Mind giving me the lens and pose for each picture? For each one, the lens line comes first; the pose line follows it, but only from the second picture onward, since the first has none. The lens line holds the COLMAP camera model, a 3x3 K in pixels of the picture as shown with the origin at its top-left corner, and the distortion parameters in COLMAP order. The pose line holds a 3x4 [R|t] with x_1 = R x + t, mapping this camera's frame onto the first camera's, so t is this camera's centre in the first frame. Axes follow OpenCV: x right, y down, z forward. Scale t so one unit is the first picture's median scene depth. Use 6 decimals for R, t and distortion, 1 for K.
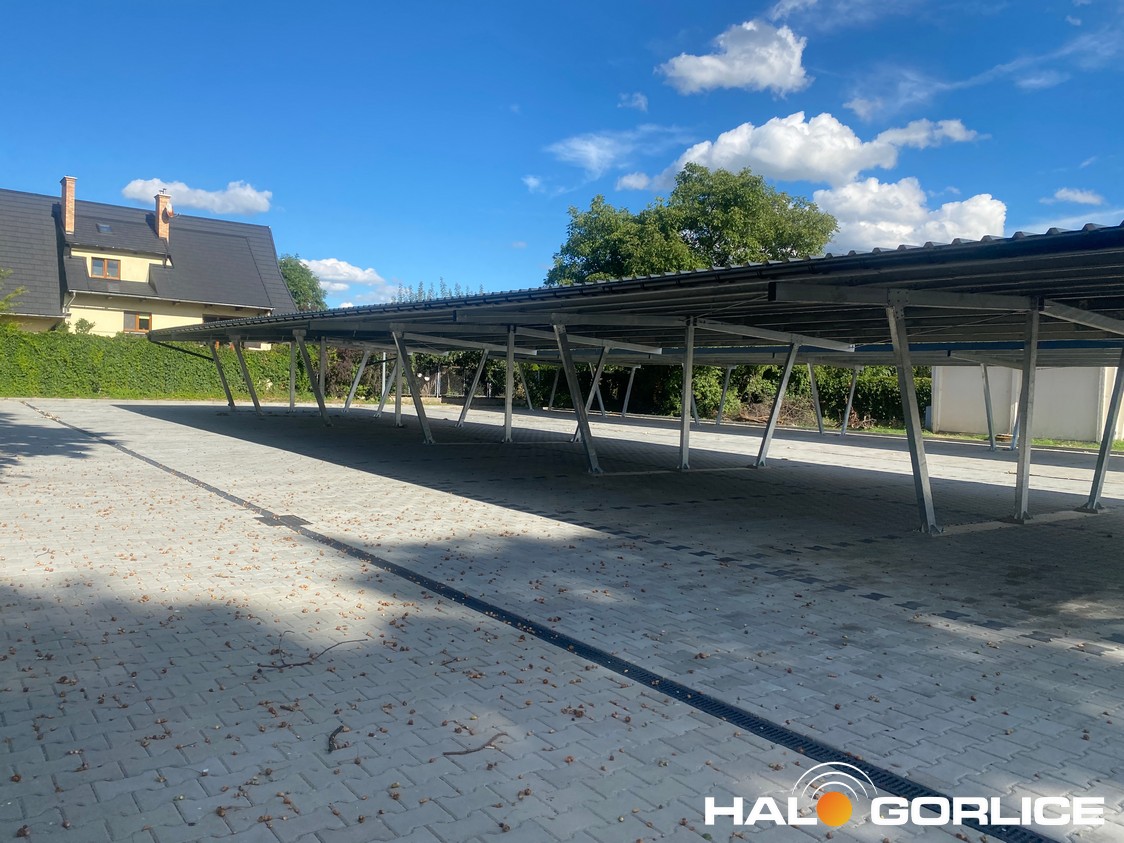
lens RADIAL K [[855.2, 0, 559.6], [0, 855.2, 399.8], [0, 0, 1]] dist [0.019357, -0.022100]
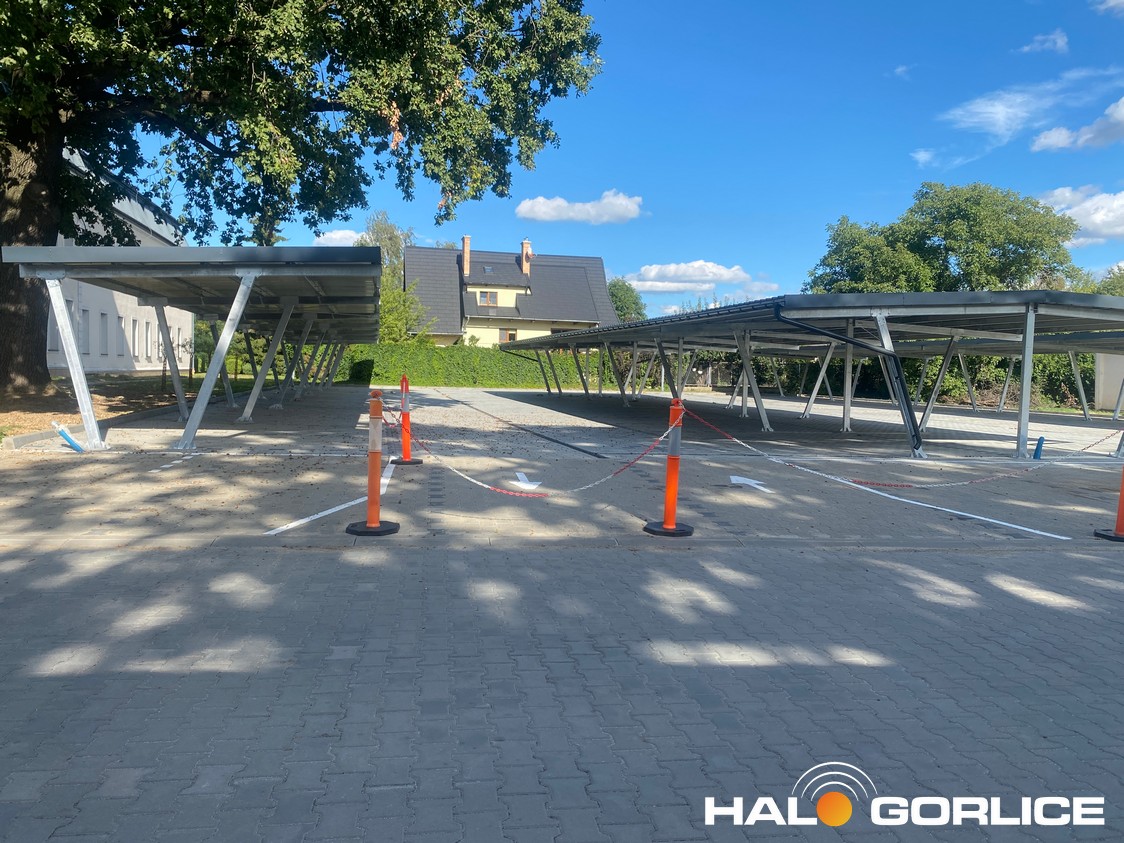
lens RADIAL K [[855.2, 0, 553.9], [0, 855.2, 423.9], [0, 0, 1]] dist [0.019357, -0.022100]
pose [[0.905126, 0.009771, -0.425031, 0.171665], [0.004209, 0.999481, 0.031941, 0.009950], [0.425123, -0.030700, 0.904615, -0.240512]]
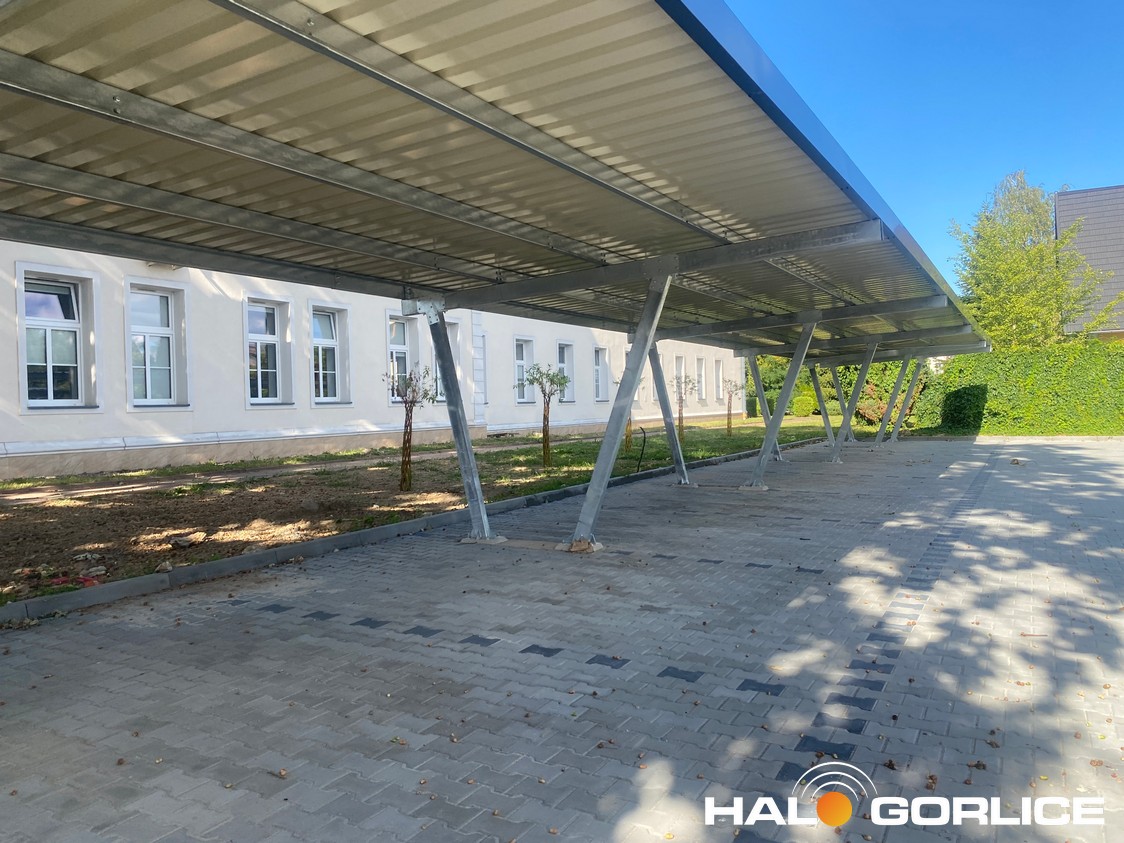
lens RADIAL K [[855.2, 0, 560.3], [0, 855.2, 418.1], [0, 0, 1]] dist [0.019357, -0.022100]
pose [[0.416107, -0.039601, -0.908453, -0.148729], [0.029332, 0.999116, -0.030118, -0.009936], [0.908842, -0.014114, 0.416901, 0.220870]]
